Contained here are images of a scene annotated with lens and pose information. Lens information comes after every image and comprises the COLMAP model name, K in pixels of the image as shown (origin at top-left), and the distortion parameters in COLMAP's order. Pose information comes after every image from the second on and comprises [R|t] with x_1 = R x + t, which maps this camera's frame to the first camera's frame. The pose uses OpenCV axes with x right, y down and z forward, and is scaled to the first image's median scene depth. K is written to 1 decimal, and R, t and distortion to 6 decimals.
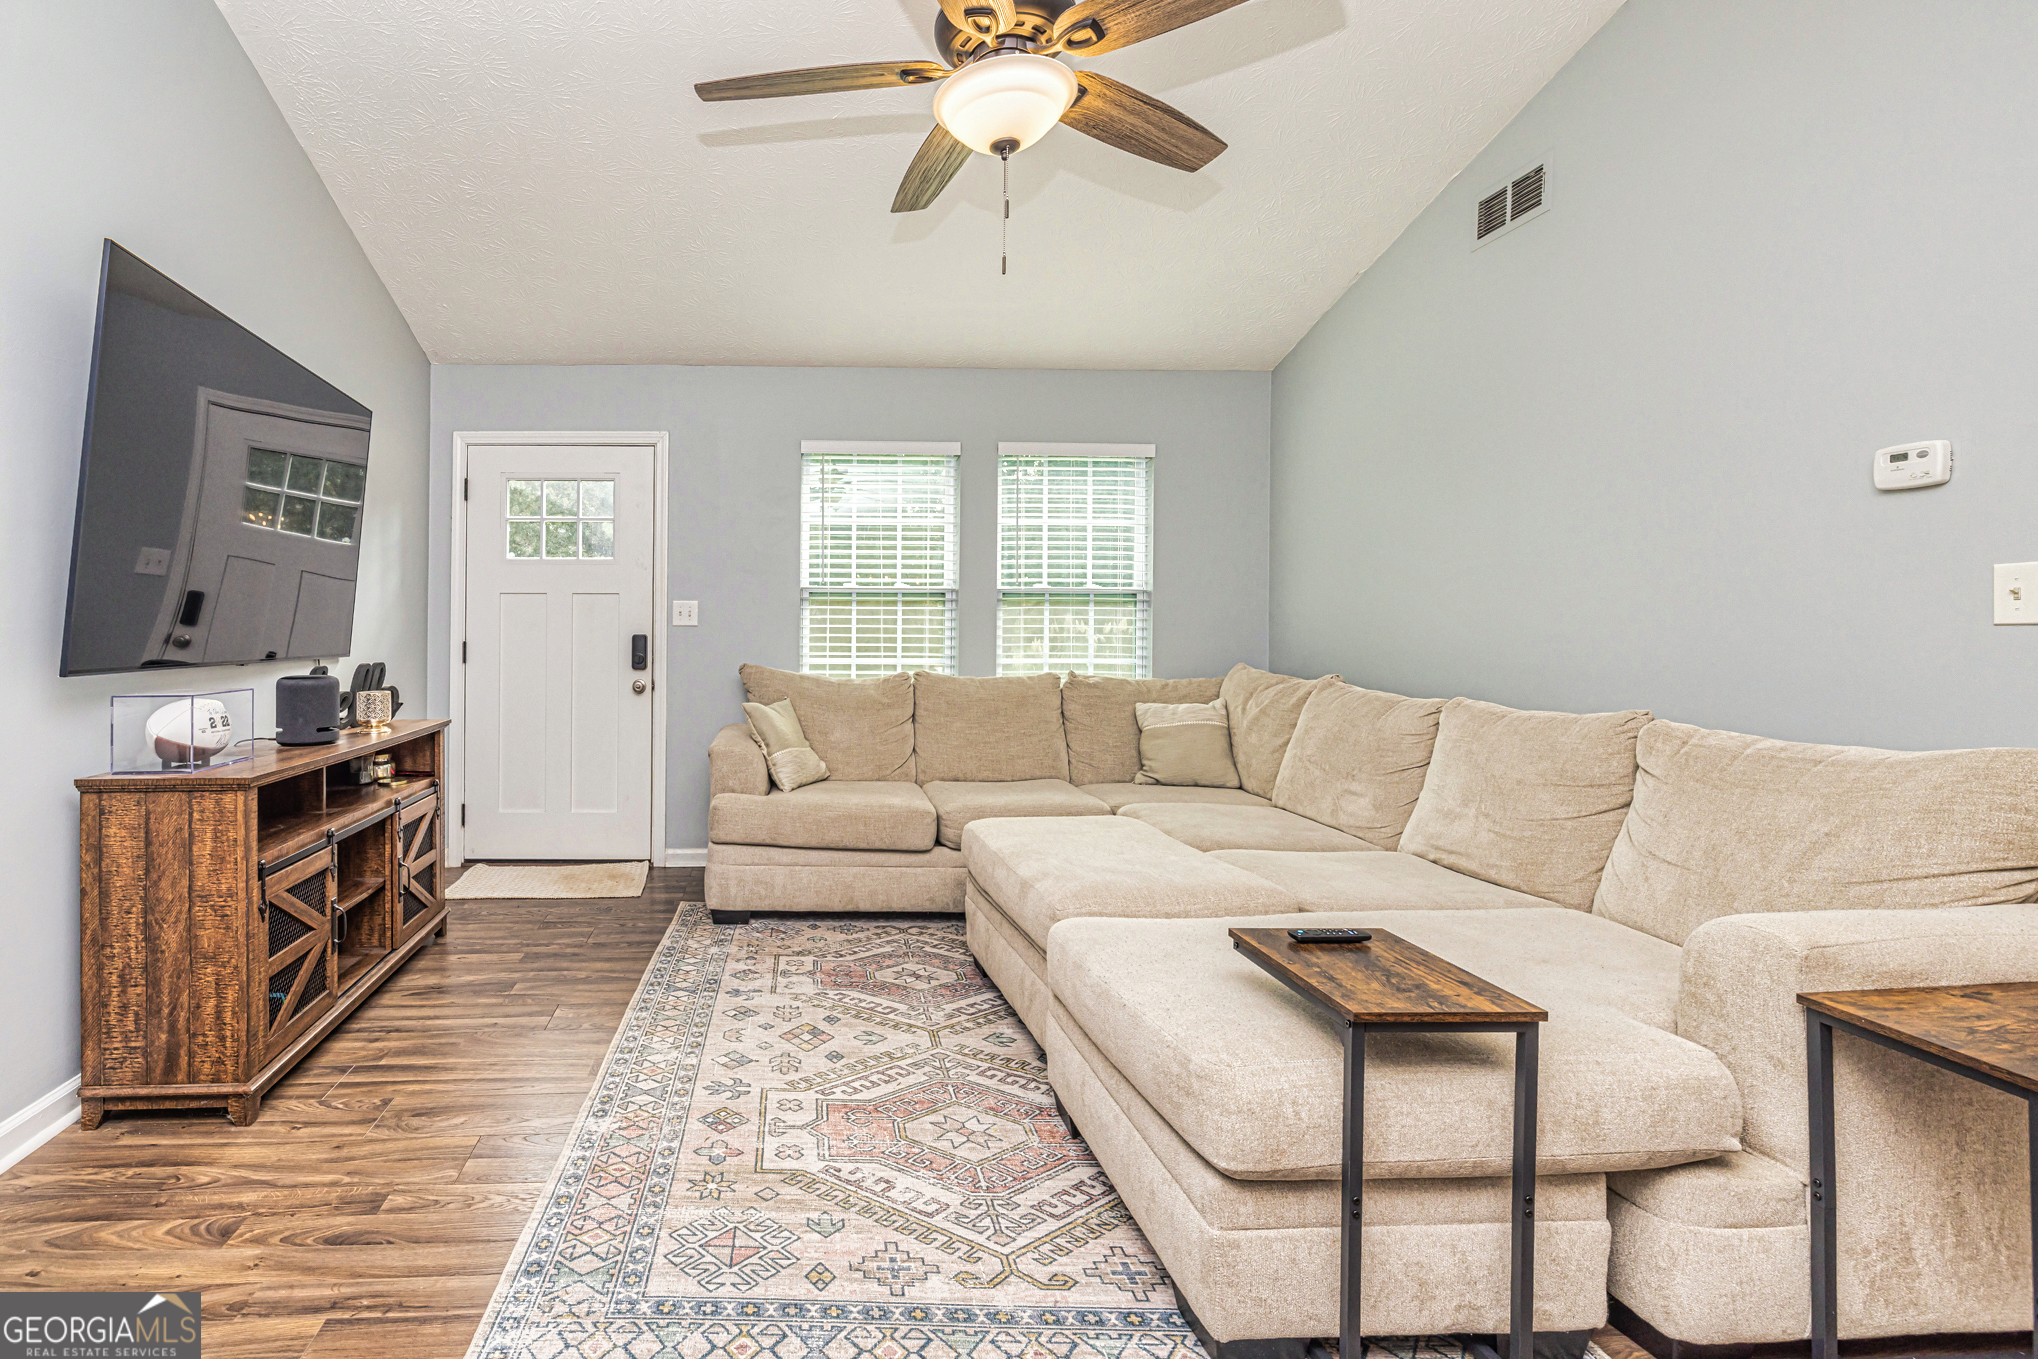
lens RADIAL K [[880.6, 0, 1017.7], [0, 880.6, 613.1], [0, 0, 1]] dist [-0.006403, 0.000115]
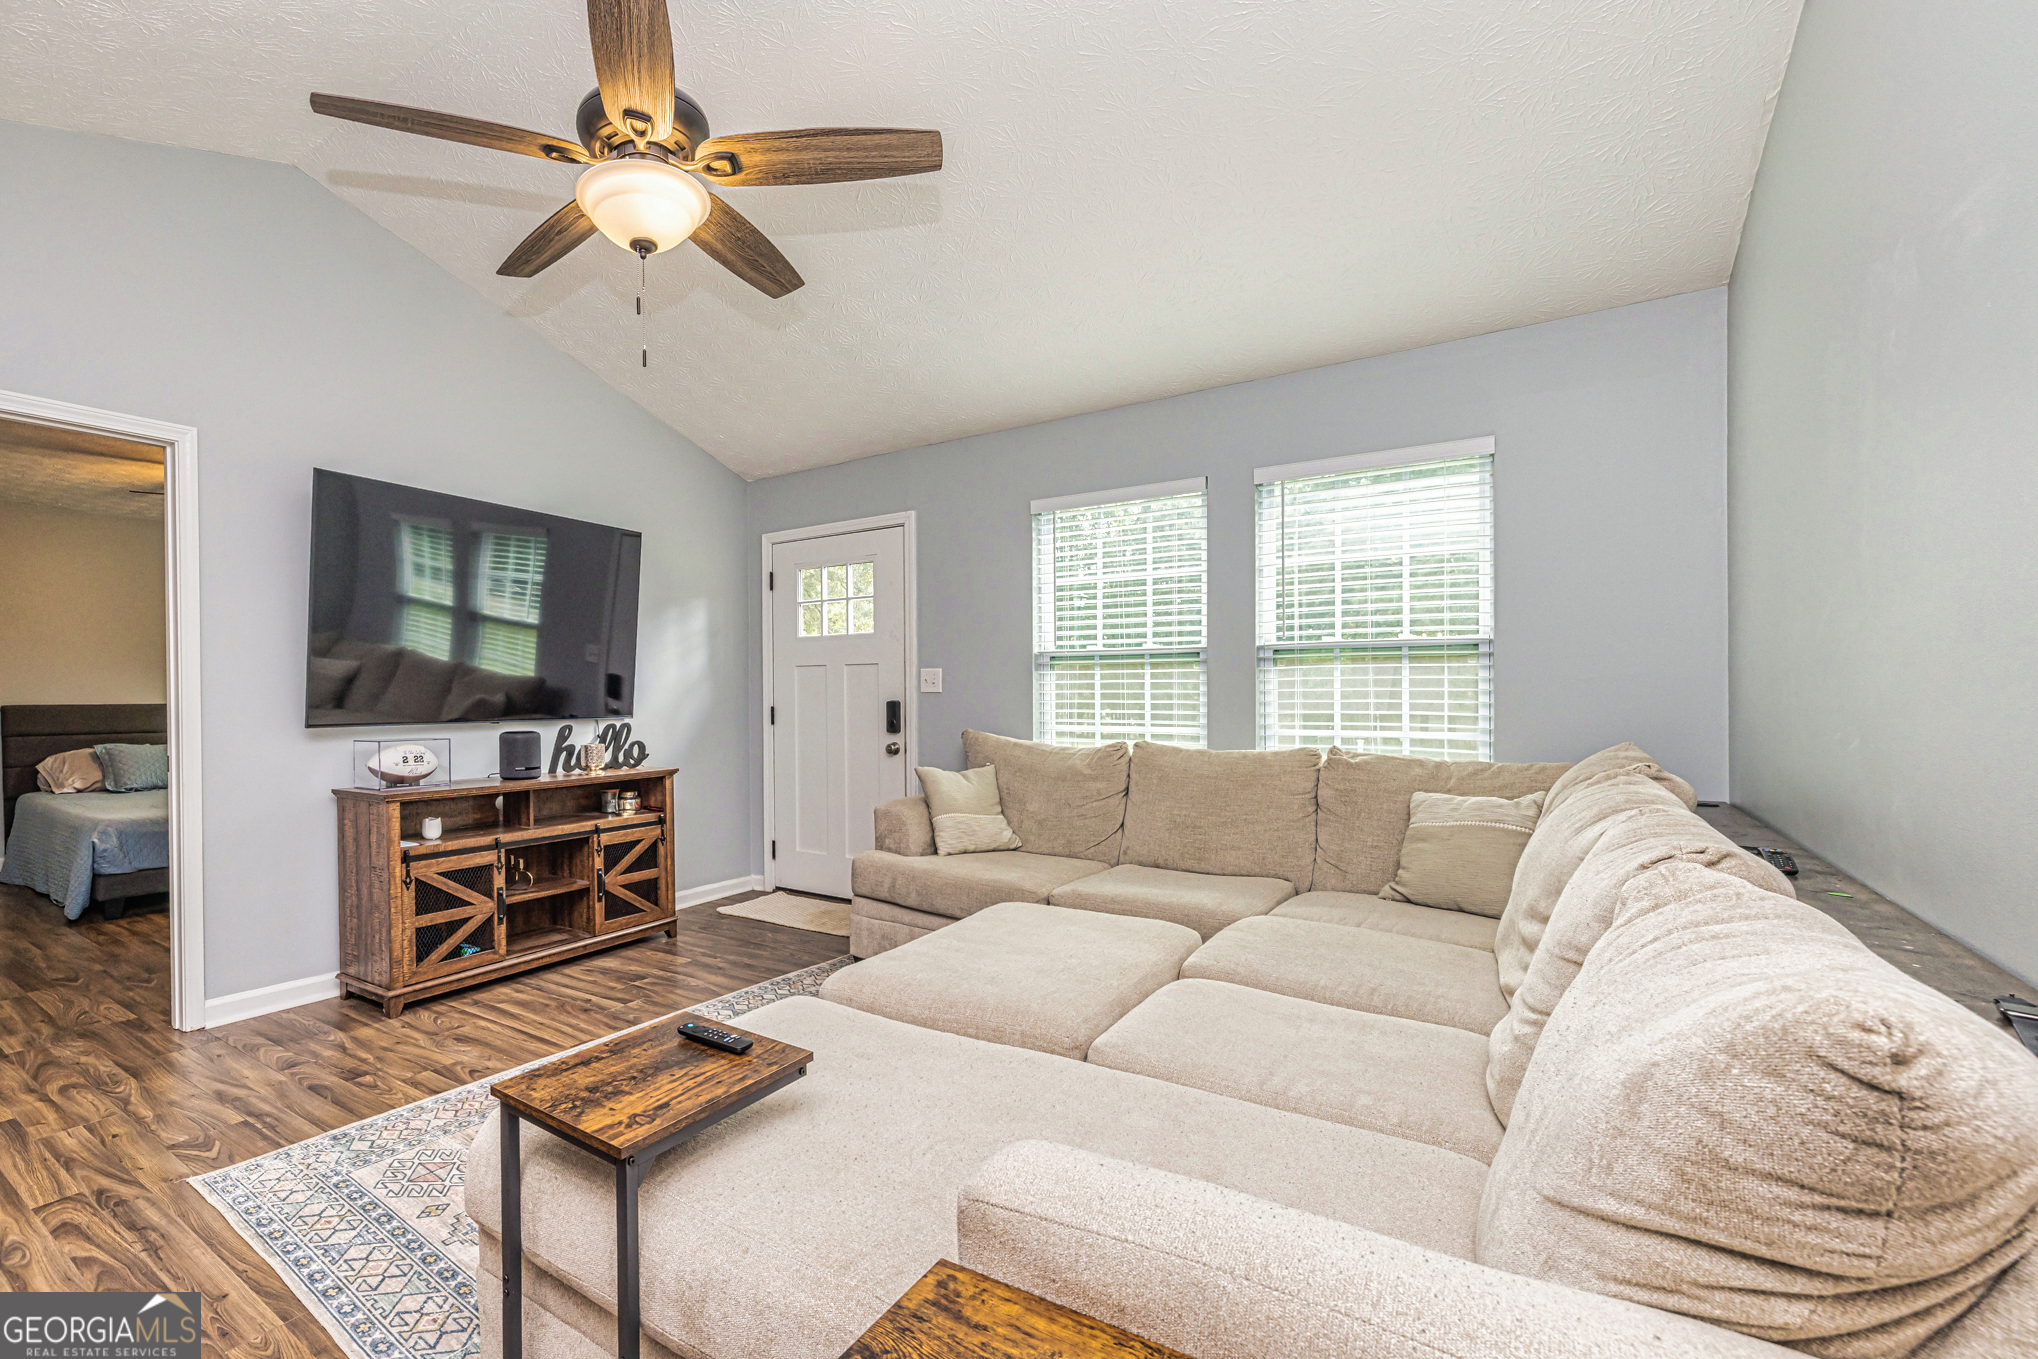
lens RADIAL K [[991.4, 0, 1019.0], [0, 991.4, 679.5], [0, 0, 1]] dist [0.001030, -0.000091]
pose [[0.764993, -0.013929, -0.643888, 0.597893], [0.017604, 0.999845, -0.000714, 0.002155], [0.643798, -0.010789, 0.765120, 0.201042]]
